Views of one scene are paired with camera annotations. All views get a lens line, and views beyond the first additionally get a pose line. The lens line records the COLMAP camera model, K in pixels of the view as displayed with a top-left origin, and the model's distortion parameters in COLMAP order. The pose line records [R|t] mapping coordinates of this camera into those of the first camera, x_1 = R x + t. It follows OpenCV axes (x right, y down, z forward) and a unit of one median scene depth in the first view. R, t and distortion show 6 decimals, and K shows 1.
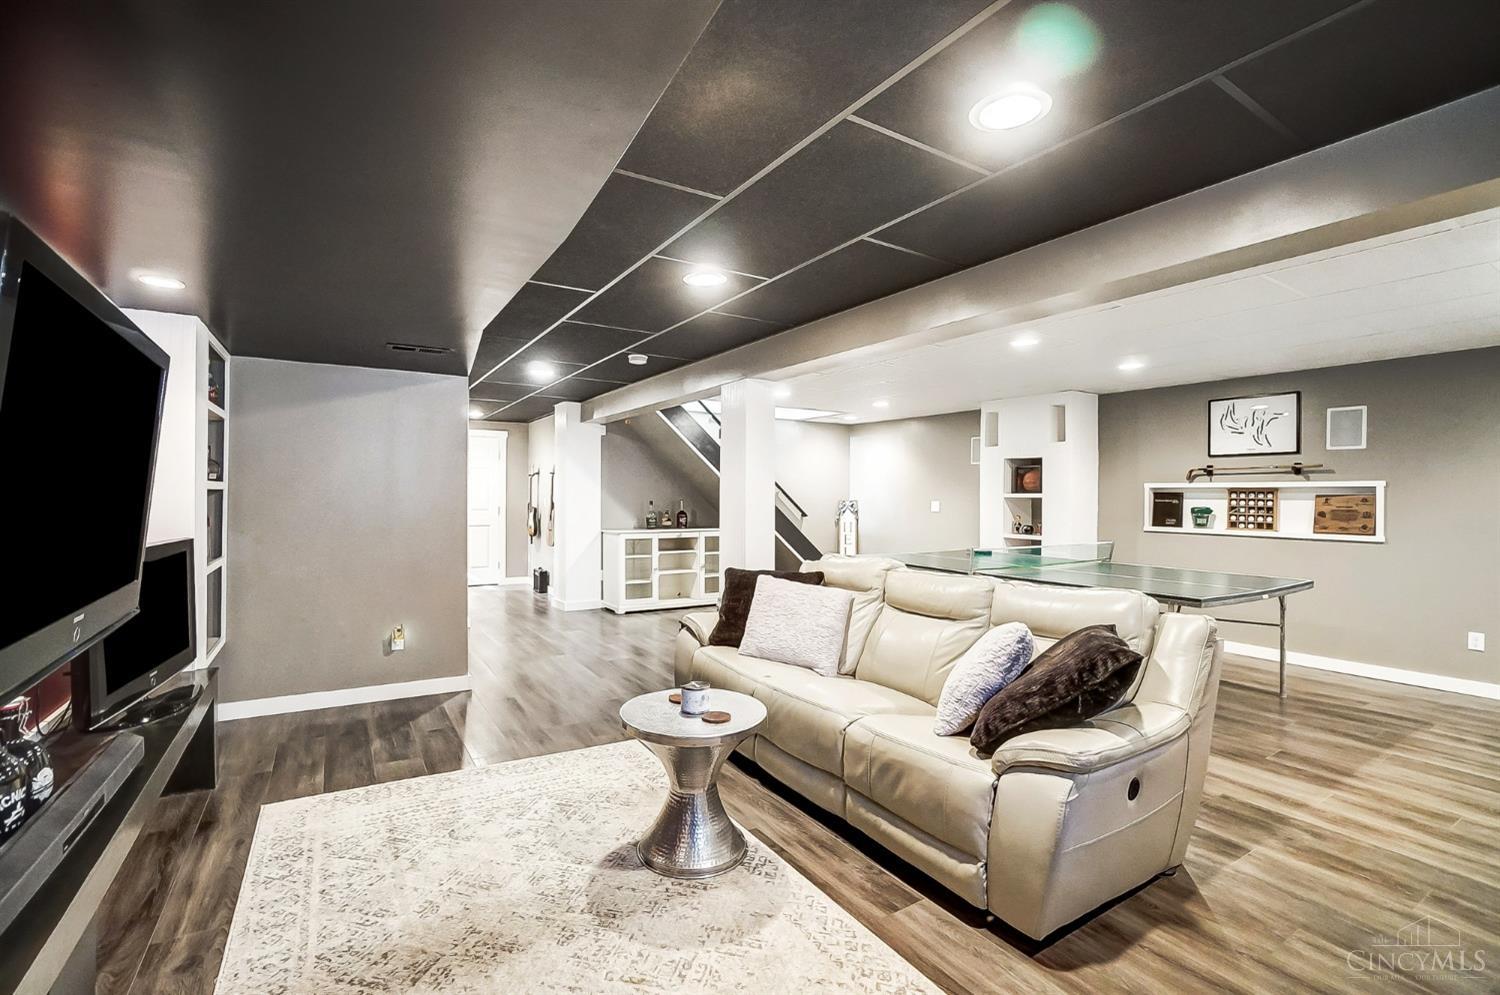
lens RADIAL K [[672.5, 0, 739.5], [0, 672.5, 498.8], [0, 0, 1]] dist [-0.046954, 0.013121]
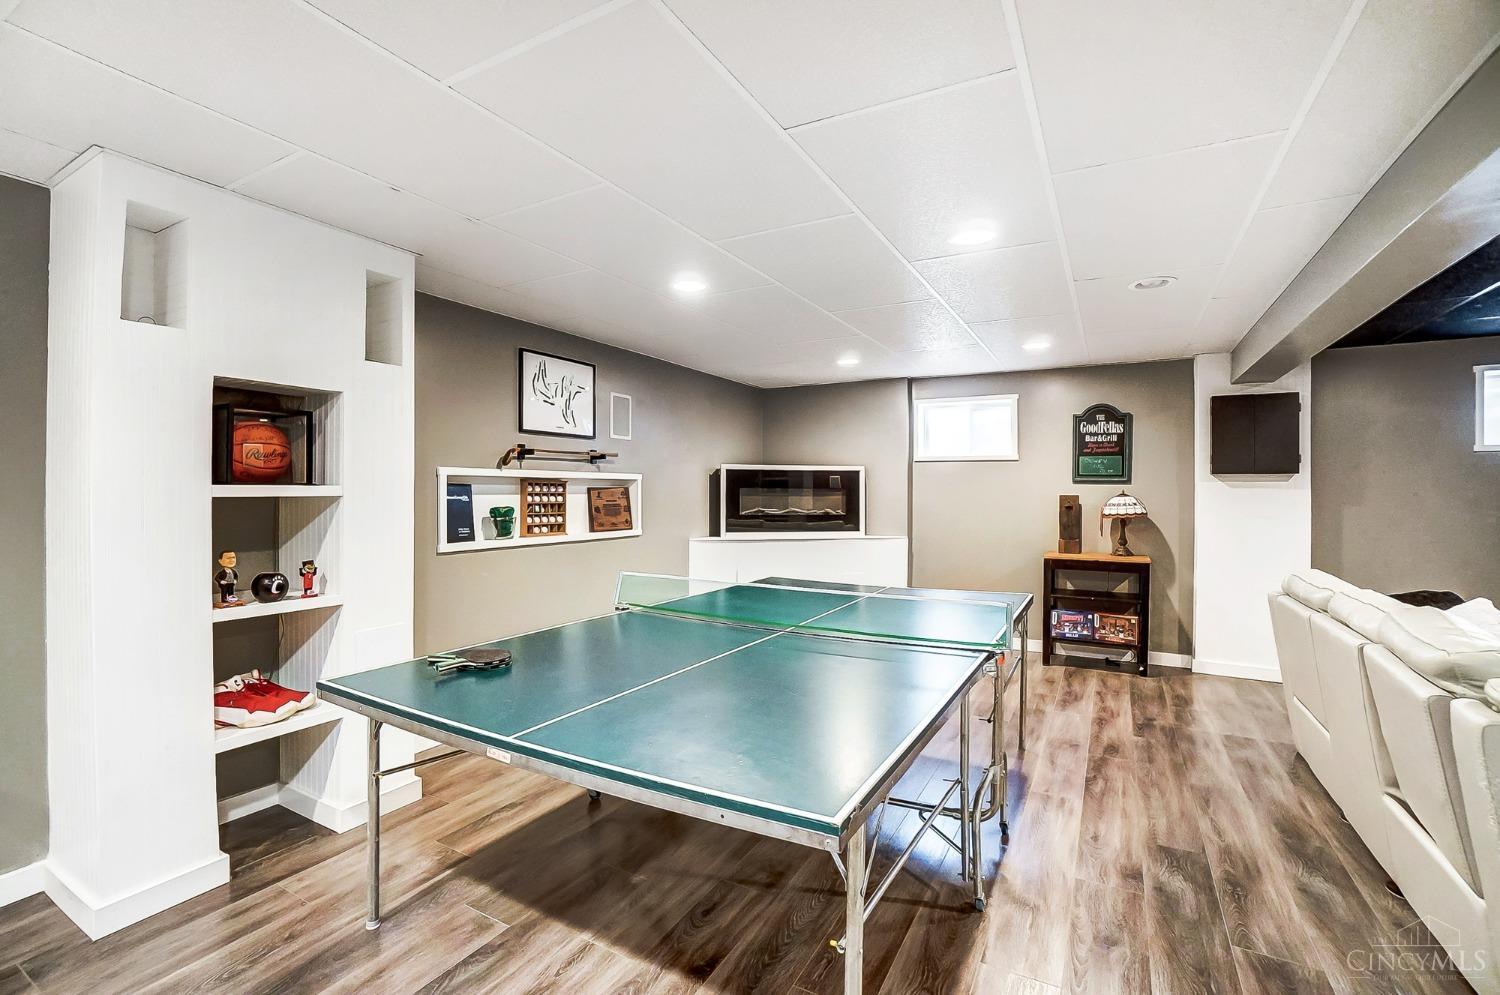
lens RADIAL K [[672.5, 0, 738.5], [0, 672.5, 482.2], [0, 0, 1]] dist [-0.046954, 0.013121]
pose [[-0.477628, 0.001257, 0.878561, 0.002519], [-0.002726, 0.999992, -0.002913, -0.010510], [-0.878558, -0.003787, -0.477621, 1.159317]]
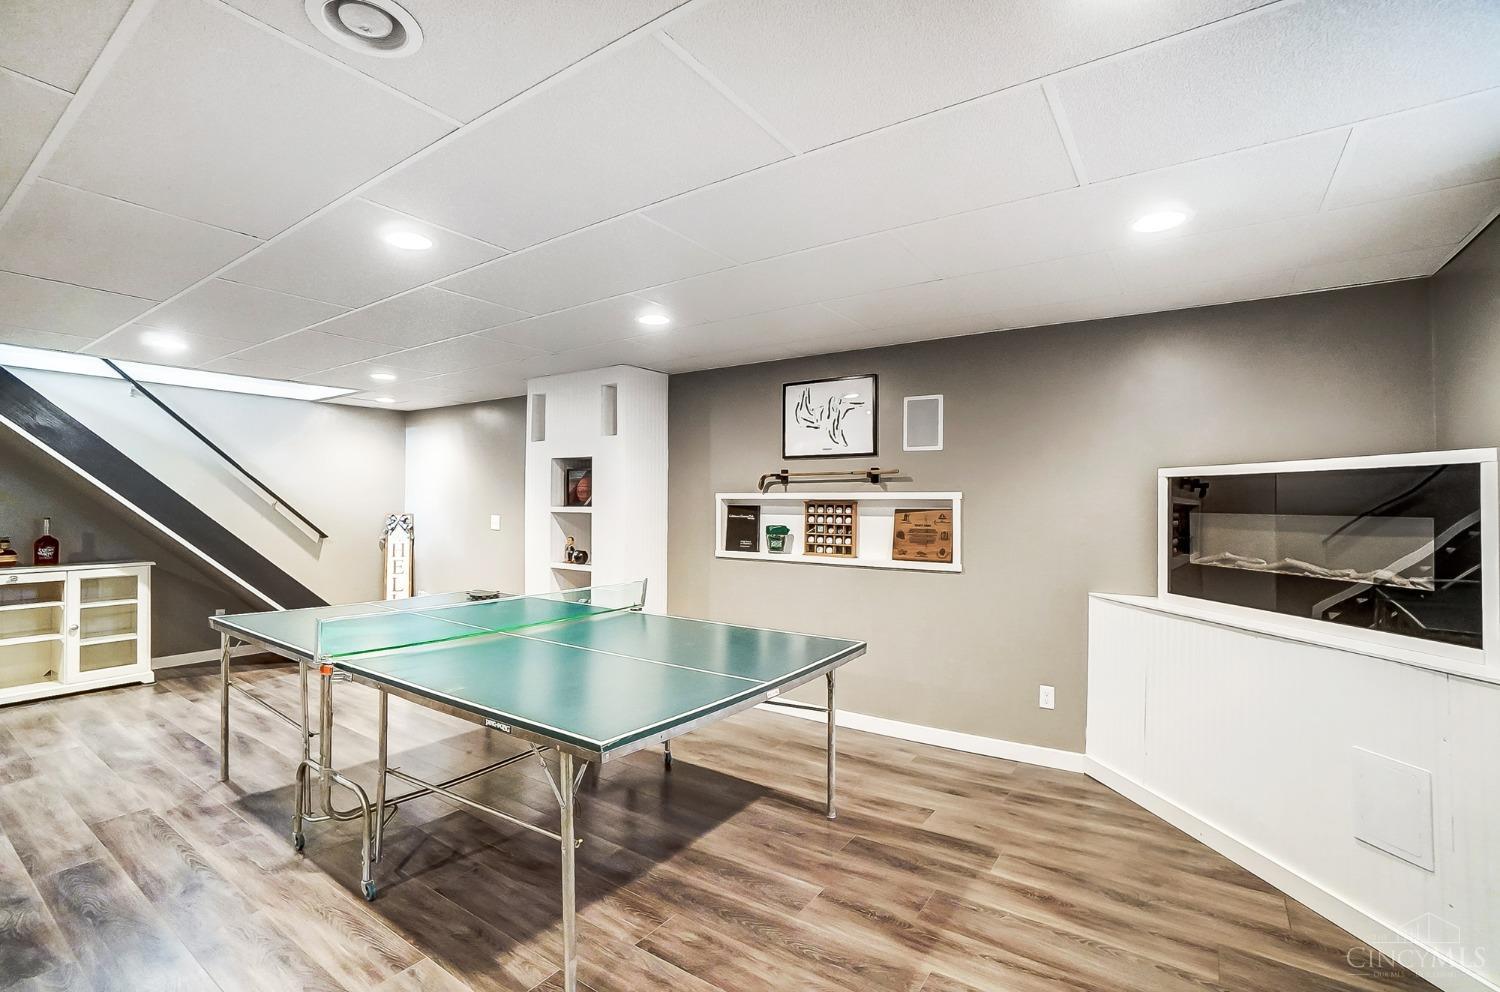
lens RADIAL K [[672.5, 0, 735.3], [0, 672.5, 506.7], [0, 0, 1]] dist [-0.046954, 0.013121]
pose [[0.921081, -0.005368, 0.389334, 0.368896], [0.004015, 0.999983, 0.004290, -0.012608], [-0.389351, -0.002389, 0.921087, 0.316670]]
